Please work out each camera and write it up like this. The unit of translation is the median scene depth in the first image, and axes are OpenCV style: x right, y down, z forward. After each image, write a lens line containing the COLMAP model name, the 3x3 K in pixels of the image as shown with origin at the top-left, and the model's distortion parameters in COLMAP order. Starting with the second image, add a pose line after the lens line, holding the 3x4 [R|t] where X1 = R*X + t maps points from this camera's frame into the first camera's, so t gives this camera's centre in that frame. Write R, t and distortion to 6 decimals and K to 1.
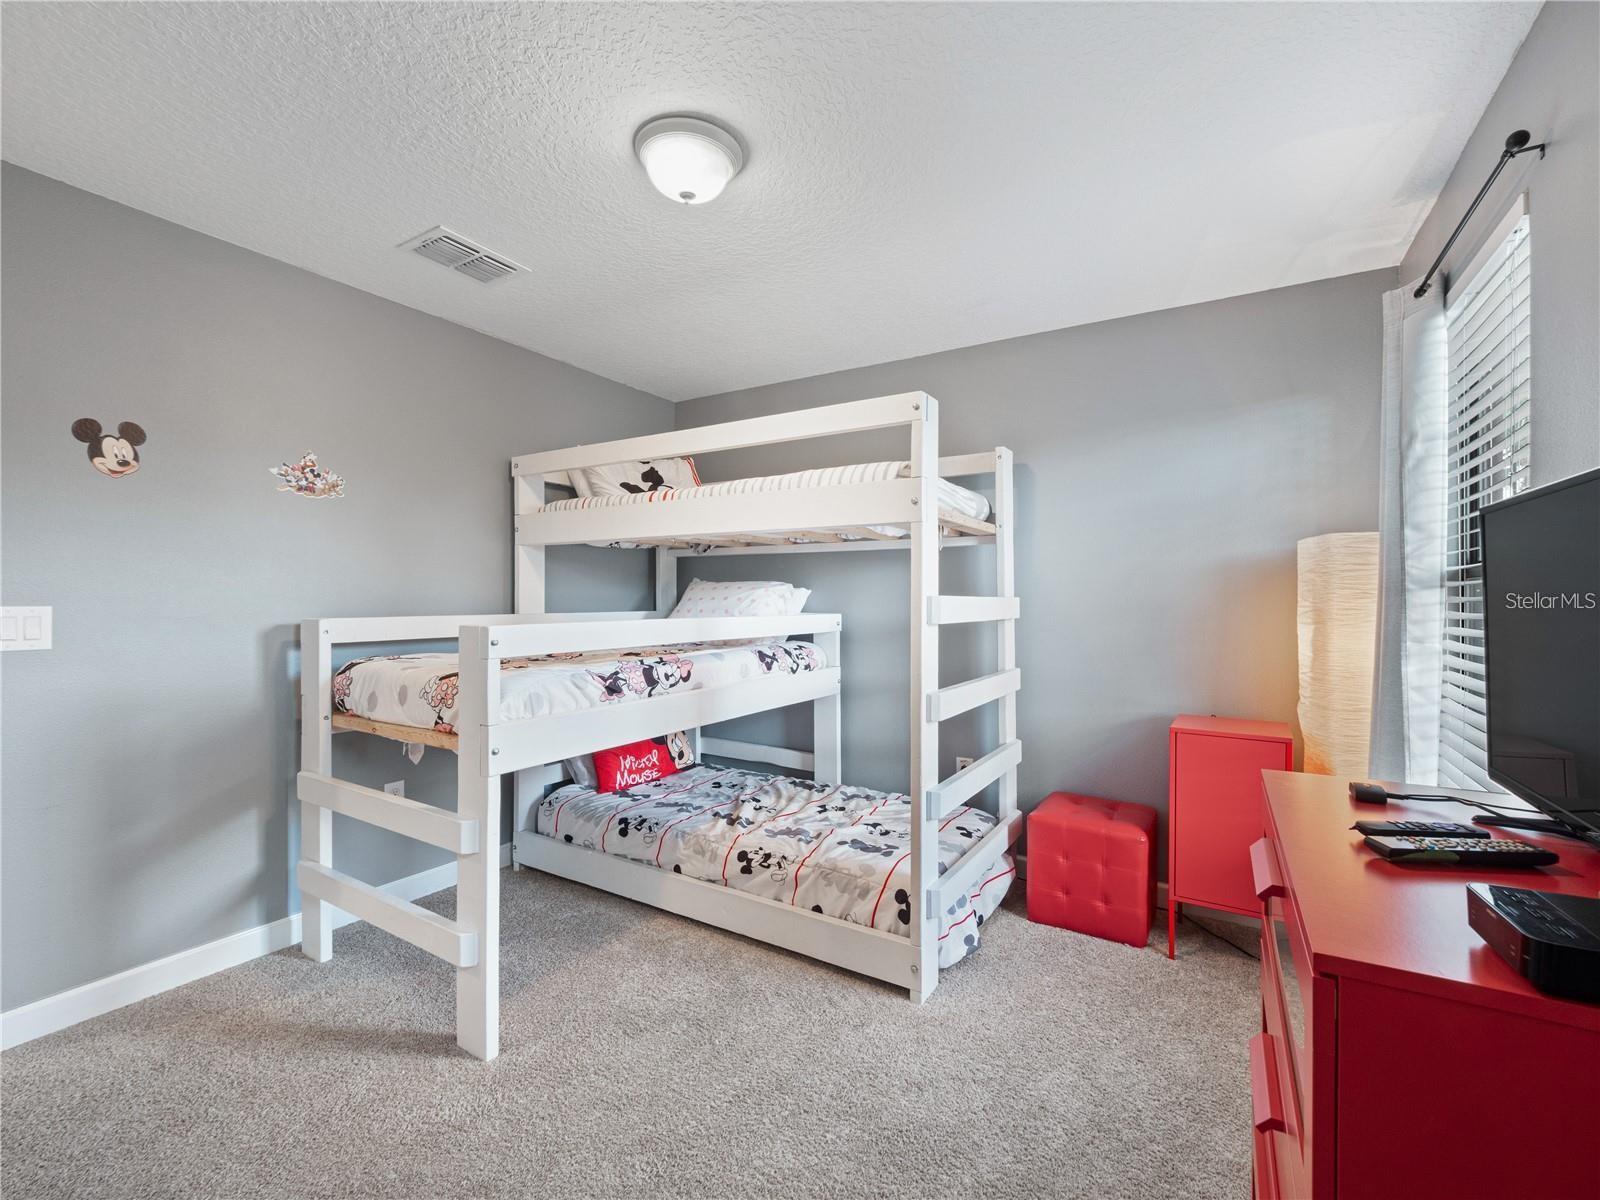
lens RADIAL K [[686.9, 0, 794.9], [0, 686.9, 599.2], [0, 0, 1]] dist [0.004730, -0.003983]
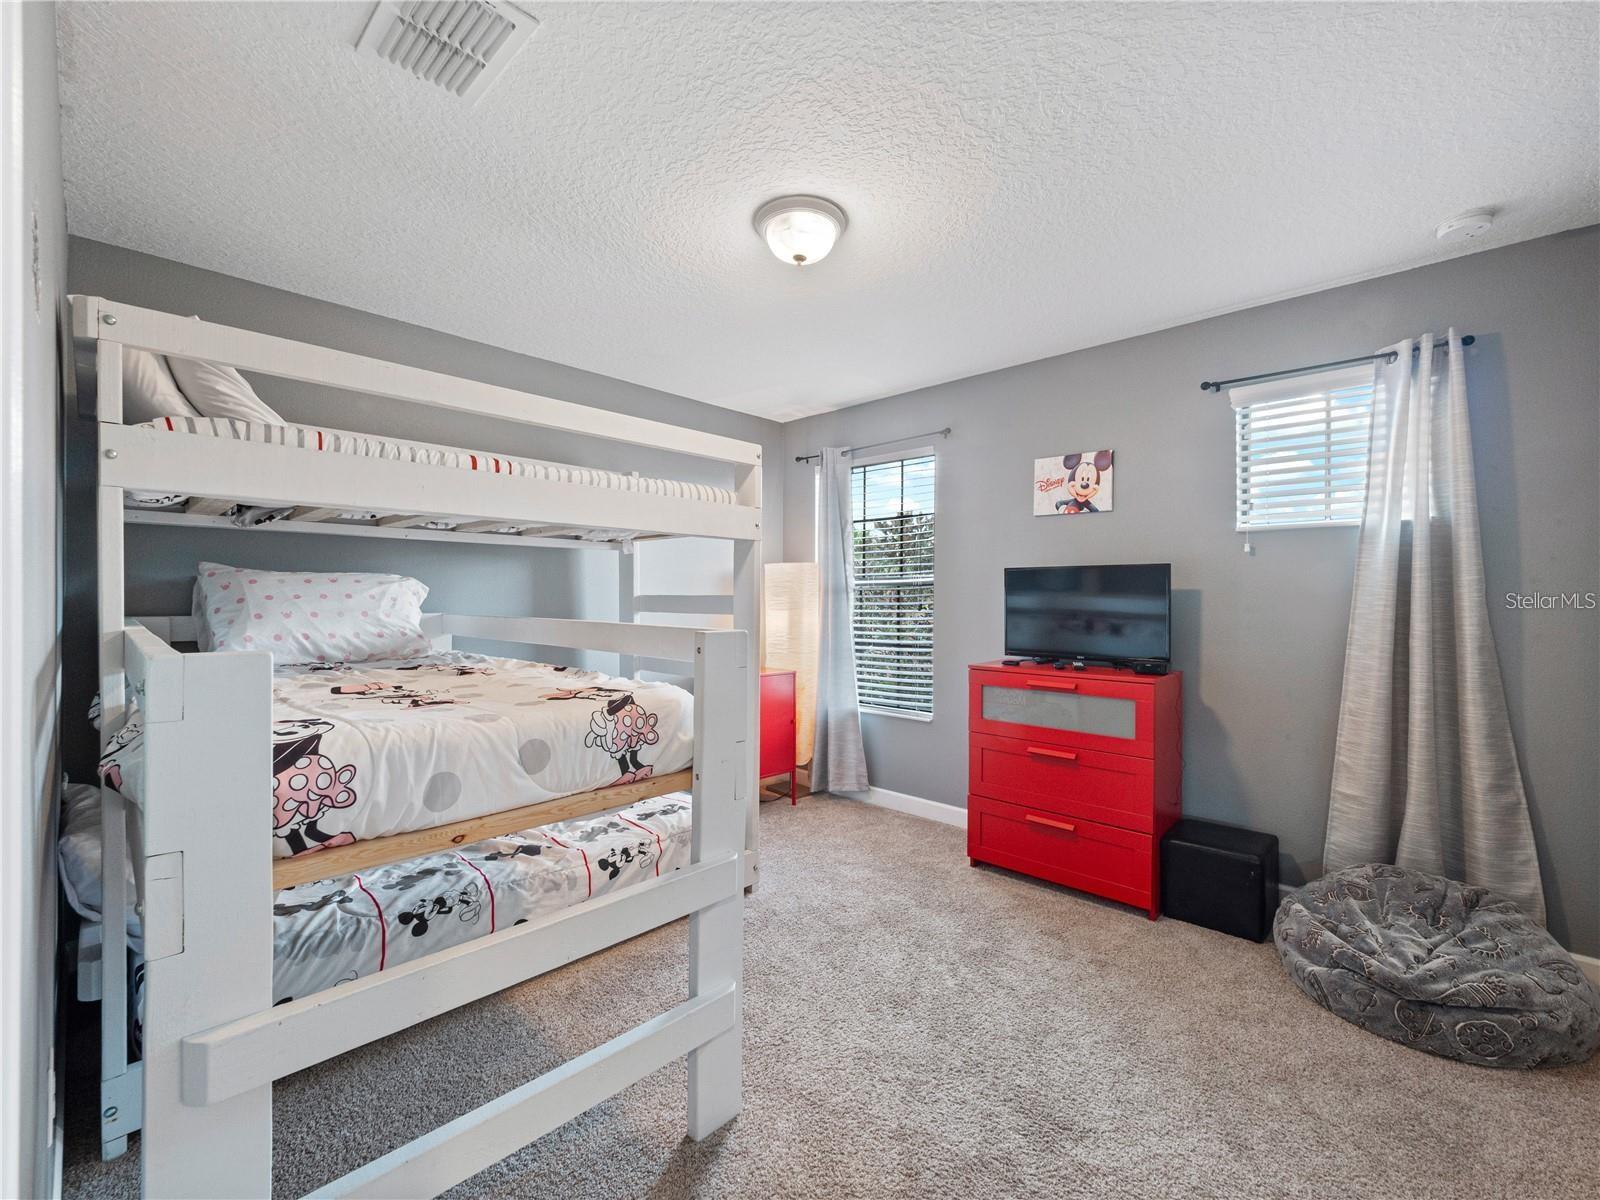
lens RADIAL K [[686.9, 0, 796.2], [0, 686.9, 599.5], [0, 0, 1]] dist [0.004730, -0.003983]
pose [[0.203688, -0.008590, 0.978998, -0.909356], [-0.007538, 0.999918, 0.010342, -0.009761], [-0.979007, -0.009486, 0.203607, 0.510662]]
